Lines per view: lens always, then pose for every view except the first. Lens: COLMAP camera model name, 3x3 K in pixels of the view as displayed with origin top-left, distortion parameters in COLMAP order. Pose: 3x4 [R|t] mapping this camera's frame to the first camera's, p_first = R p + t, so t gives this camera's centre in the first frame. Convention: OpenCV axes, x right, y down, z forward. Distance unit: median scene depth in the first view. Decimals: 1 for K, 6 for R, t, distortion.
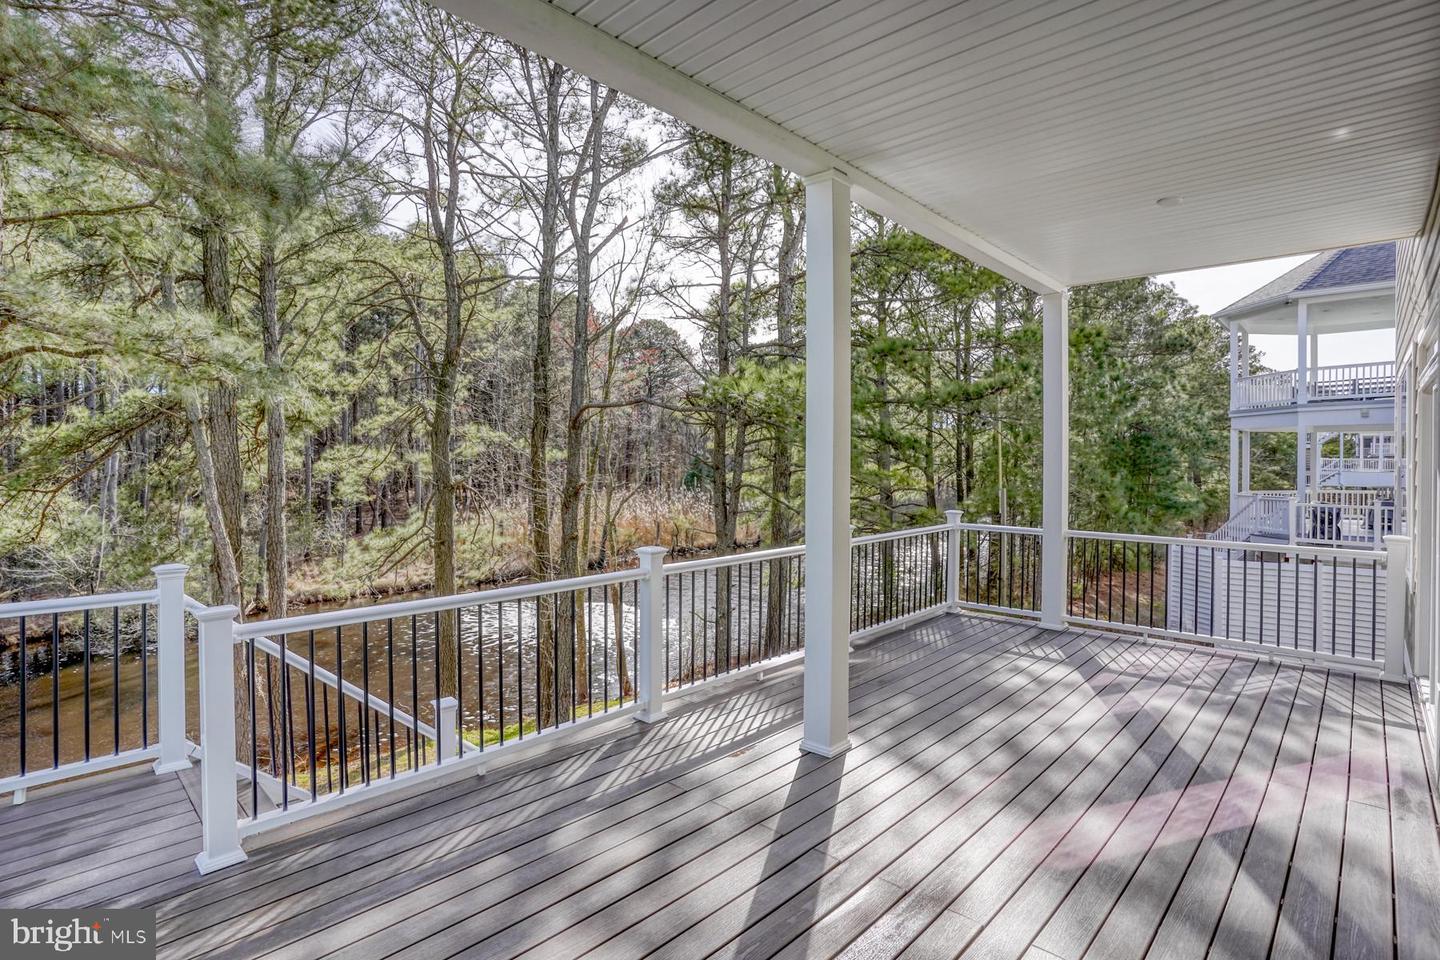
lens RADIAL K [[729.5, 0, 714.9], [0, 729.5, 457.1], [0, 0, 1]] dist [-0.062235, 0.023042]
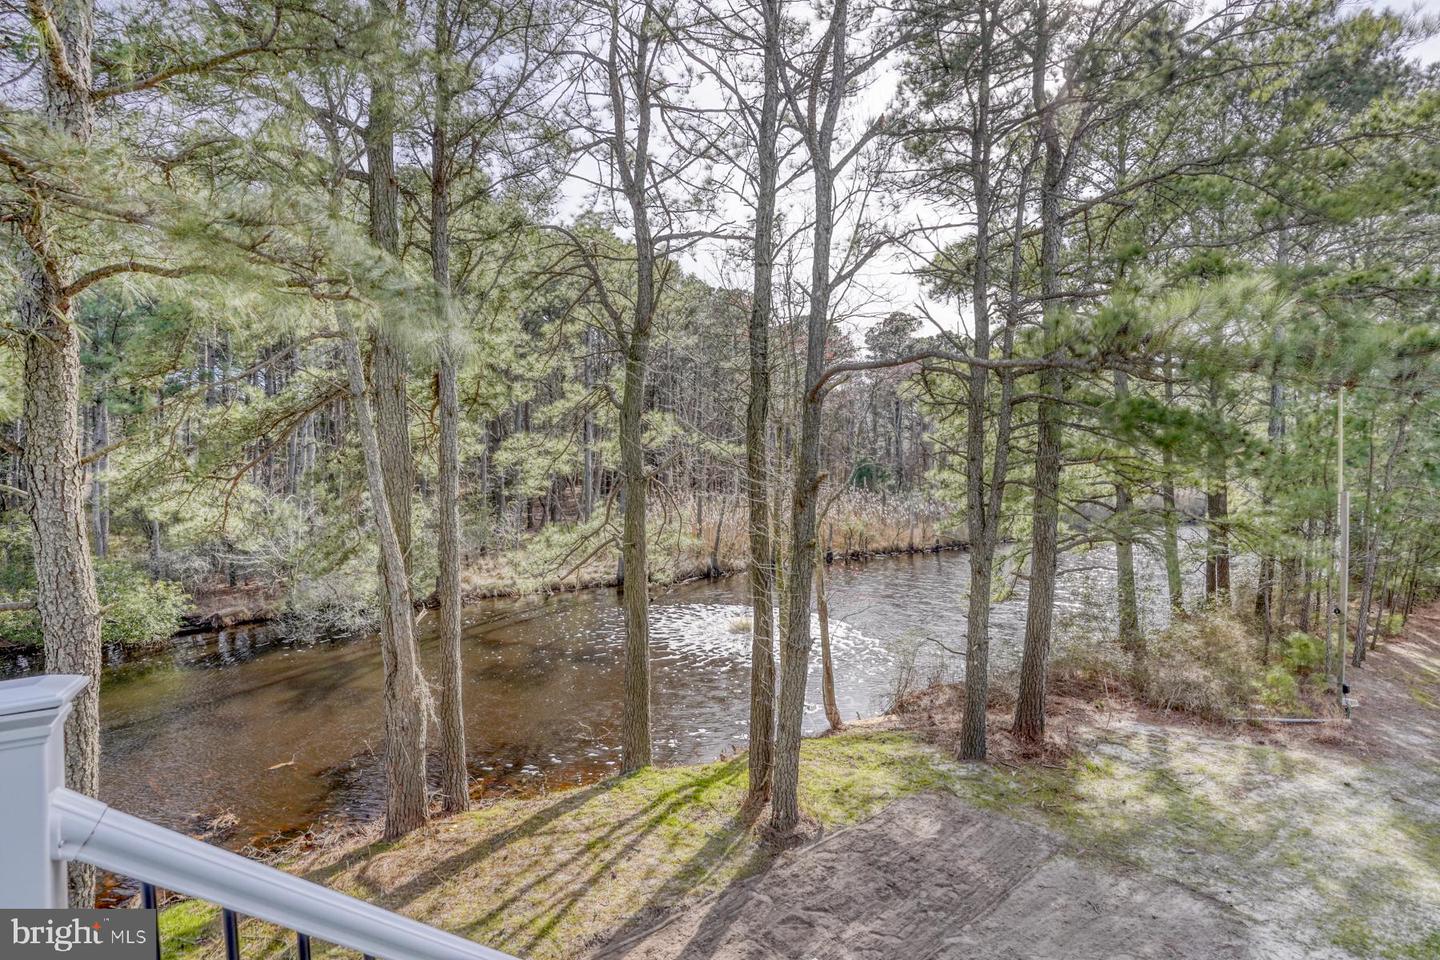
lens RADIAL K [[729.5, 0, 708.0], [0, 729.5, 469.9], [0, 0, 1]] dist [-0.062235, 0.023042]
pose [[0.976346, 0.010134, -0.215978, -0.101424], [-0.006470, 0.999823, 0.017664, 0.014253], [0.216119, -0.015849, 0.976238, 0.178951]]
